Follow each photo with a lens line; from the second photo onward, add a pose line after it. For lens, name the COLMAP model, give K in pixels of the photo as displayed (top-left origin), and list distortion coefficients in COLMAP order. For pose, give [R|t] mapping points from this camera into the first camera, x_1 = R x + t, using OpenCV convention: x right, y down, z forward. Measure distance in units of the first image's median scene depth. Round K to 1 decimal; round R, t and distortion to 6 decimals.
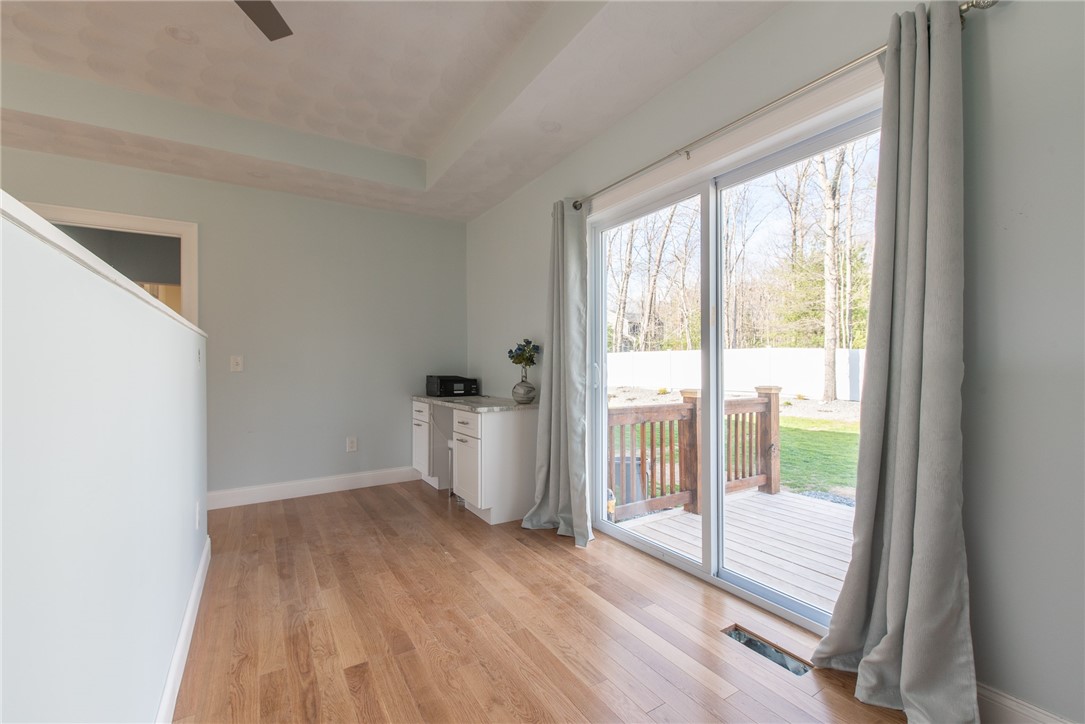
lens RADIAL K [[464.7, 0, 542.4], [0, 464.7, 363.8], [0, 0, 1]] dist [0.000241, 0.000272]
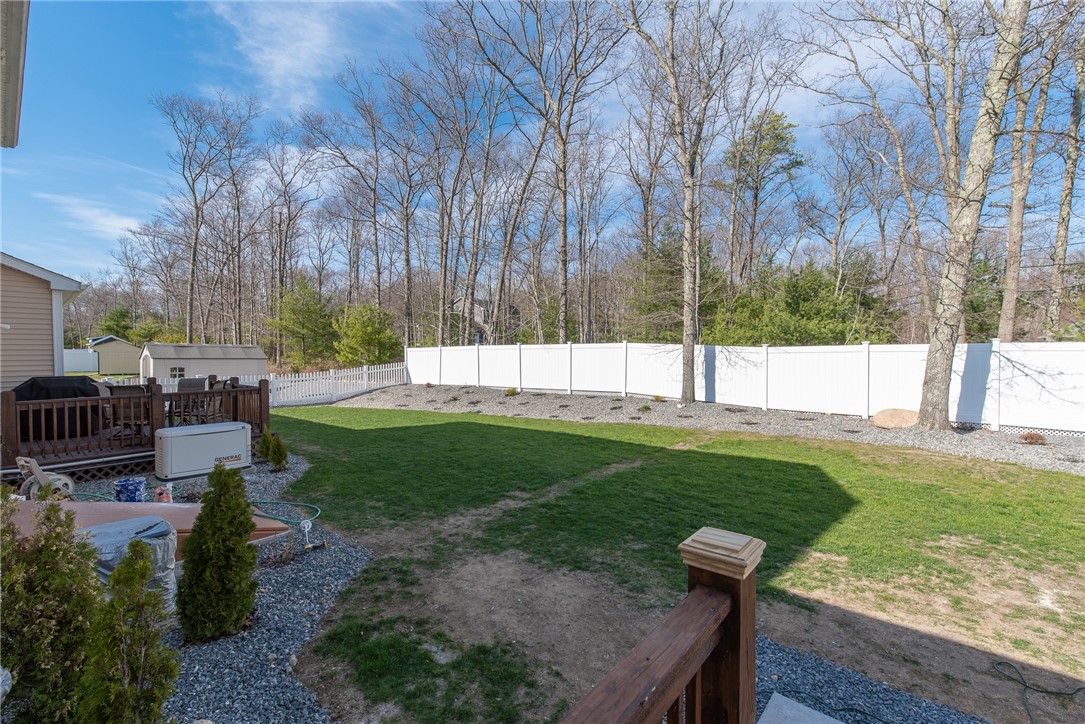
lens RADIAL K [[464.7, 0, 544.3], [0, 464.7, 357.7], [0, 0, 1]] dist [0.000241, 0.000272]
pose [[0.956275, -0.007625, 0.292368, 0.063502], [0.003307, 0.999878, 0.015262, -0.015674], [-0.292449, -0.013628, 0.956184, 0.155262]]
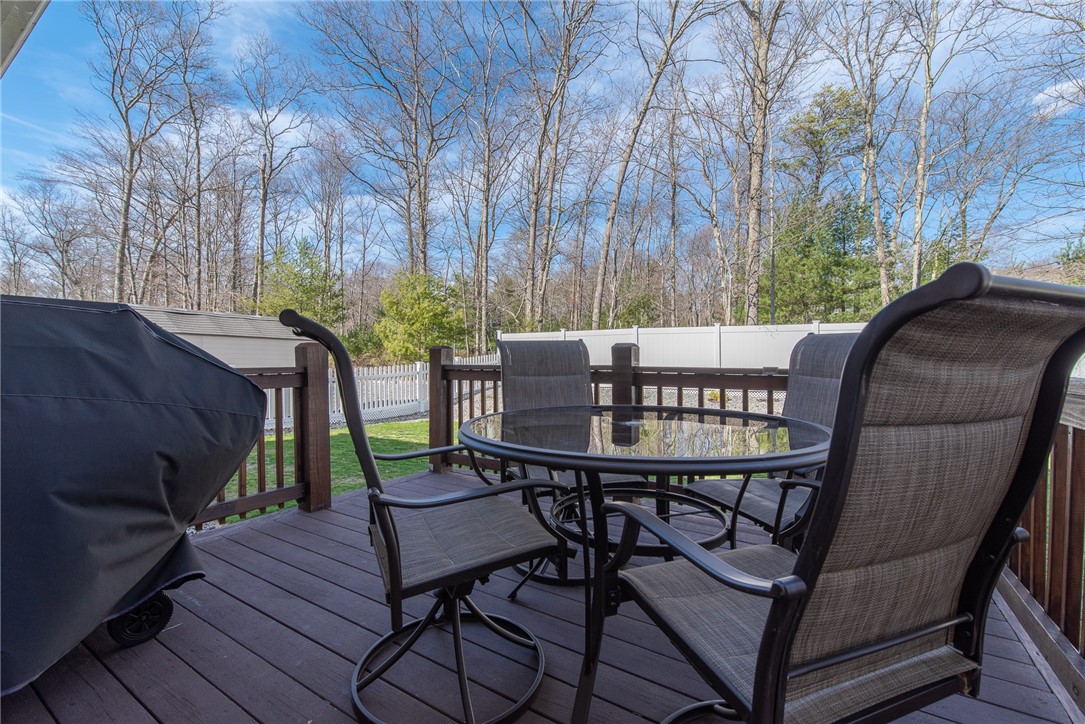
lens RADIAL K [[464.7, 0, 543.0], [0, 464.7, 366.2], [0, 0, 1]] dist [0.000241, 0.000272]
pose [[0.907054, -0.002397, 0.421007, -0.160049], [-0.004294, 0.999879, 0.014943, 0.013587], [-0.420991, -0.015362, 0.906935, 0.541755]]
